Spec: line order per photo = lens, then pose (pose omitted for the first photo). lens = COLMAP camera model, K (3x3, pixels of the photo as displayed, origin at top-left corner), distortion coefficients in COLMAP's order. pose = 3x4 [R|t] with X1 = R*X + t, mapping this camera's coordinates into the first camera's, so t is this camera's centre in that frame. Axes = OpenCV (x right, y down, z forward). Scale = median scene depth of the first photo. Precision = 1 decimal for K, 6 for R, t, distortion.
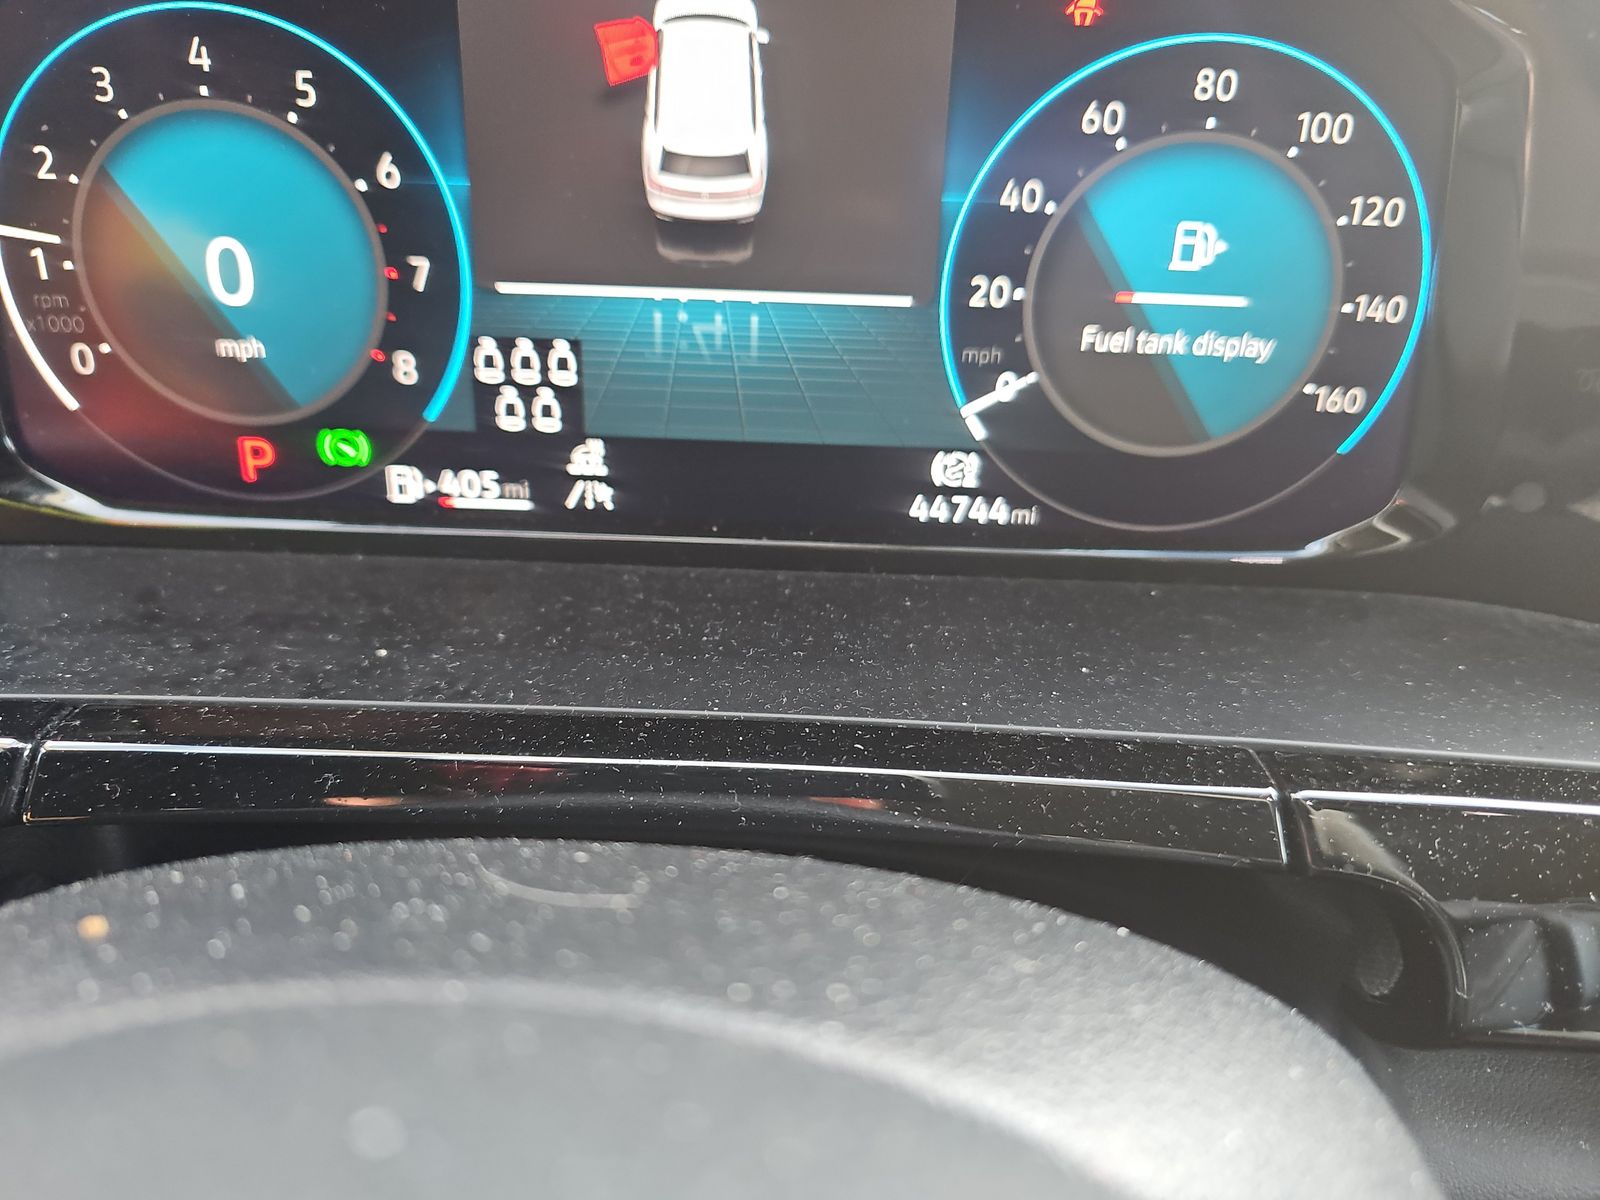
lens RADIAL K [[1086.7, 0, 805.5], [0, 1086.7, 597.6], [0, 0, 1]] dist [-0.062360, 0.008780]
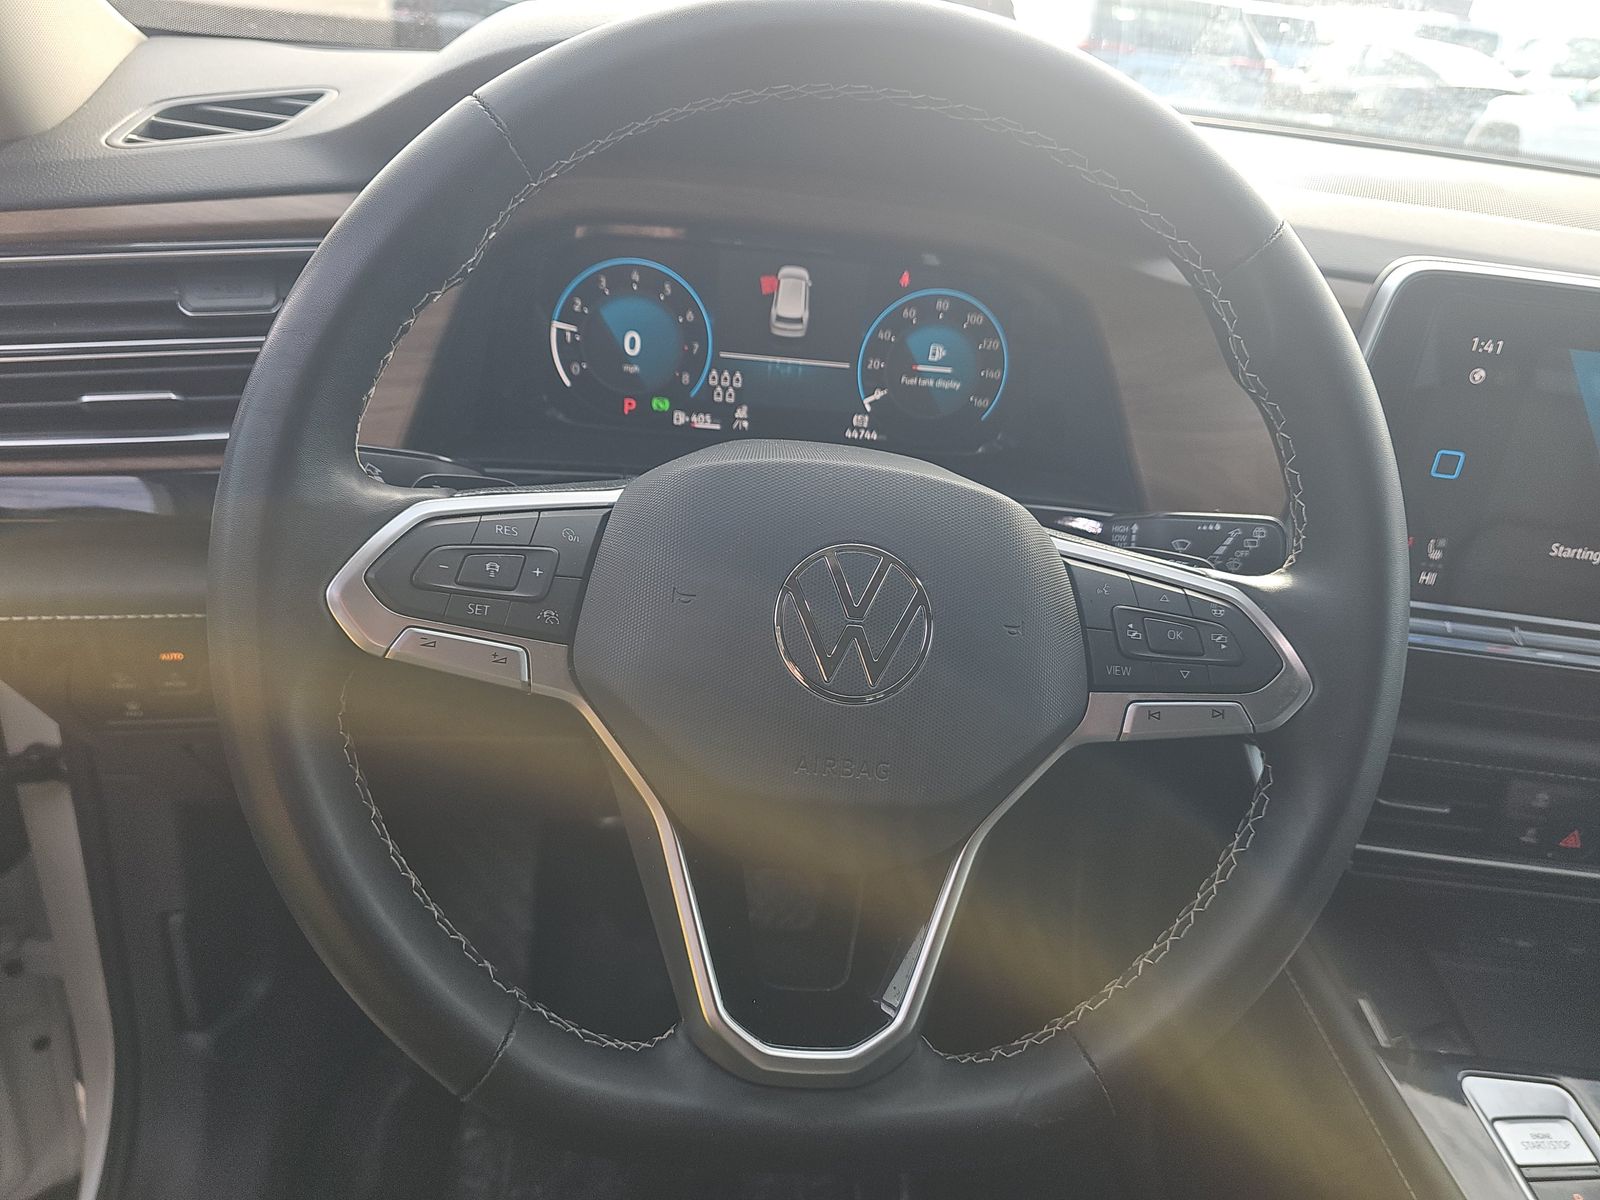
lens RADIAL K [[1086.7, 0, 796.7], [0, 1086.7, 603.6], [0, 0, 1]] dist [-0.062360, 0.008780]
pose [[0.981709, 0.007927, 0.190220, -0.643975], [-0.002488, 0.999582, -0.028816, 0.507578], [-0.190369, 0.027816, 0.981318, -2.036636]]
